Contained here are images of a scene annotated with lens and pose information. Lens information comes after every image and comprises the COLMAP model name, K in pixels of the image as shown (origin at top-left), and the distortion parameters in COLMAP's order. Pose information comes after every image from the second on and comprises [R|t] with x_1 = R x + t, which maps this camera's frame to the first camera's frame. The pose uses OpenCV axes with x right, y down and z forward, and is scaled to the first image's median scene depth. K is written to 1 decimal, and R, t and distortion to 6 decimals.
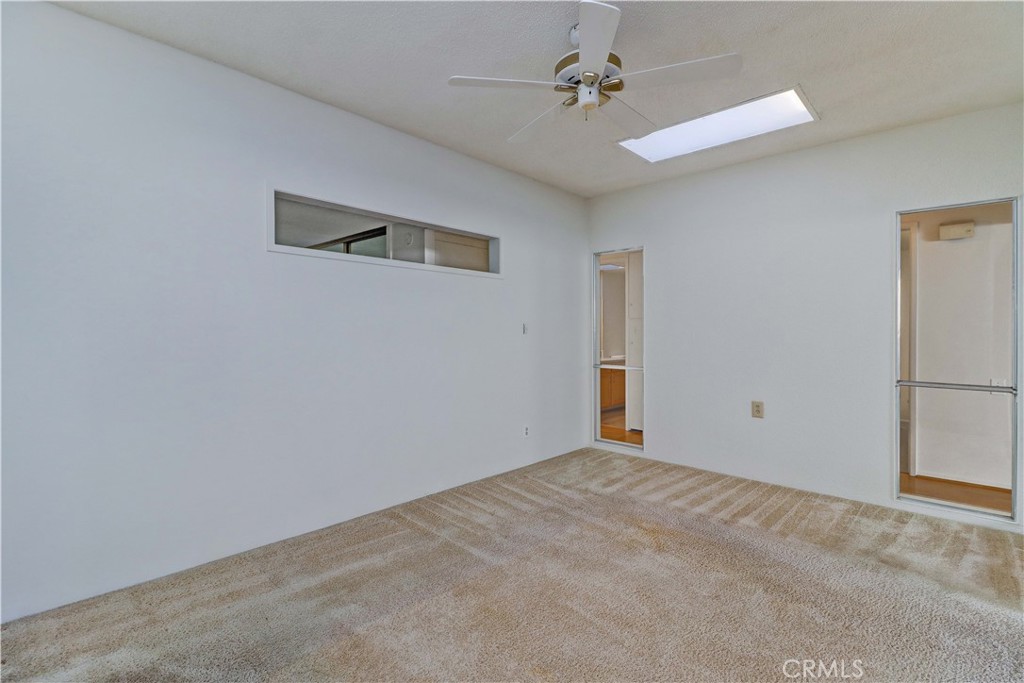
lens RADIAL K [[471.7, 0, 520.9], [0, 471.7, 338.8], [0, 0, 1]] dist [-0.003441, -0.001211]
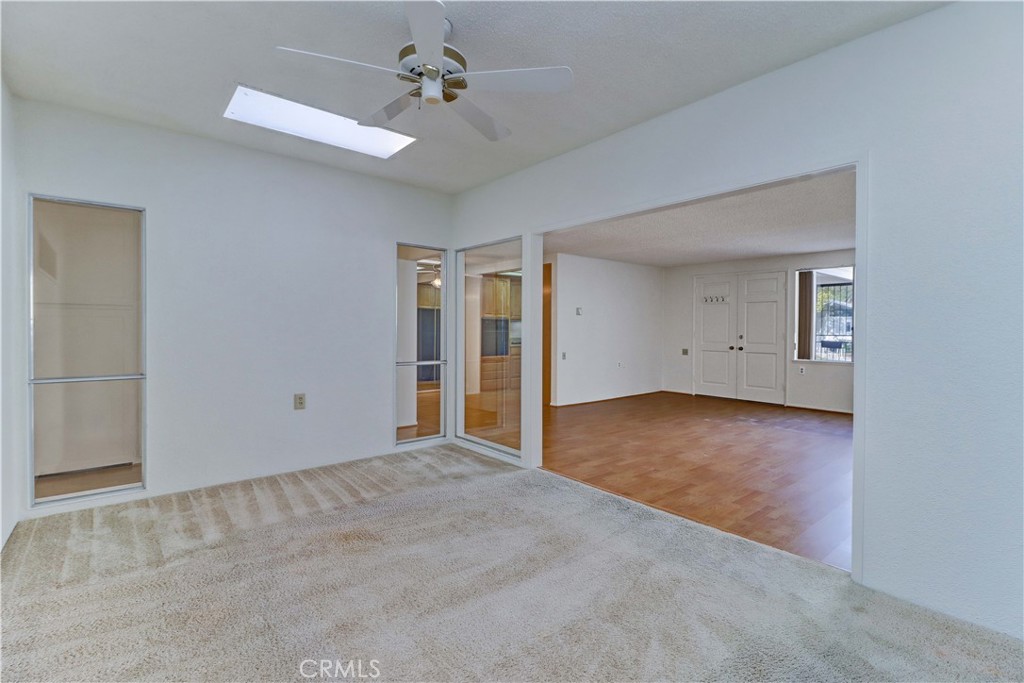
lens RADIAL K [[471.7, 0, 519.0], [0, 471.7, 334.4], [0, 0, 1]] dist [-0.003441, -0.001211]
pose [[0.101681, -0.015835, 0.994691, -0.513662], [0.007189, 0.999859, 0.015182, -0.010553], [-0.994791, 0.005607, 0.101781, 0.446940]]
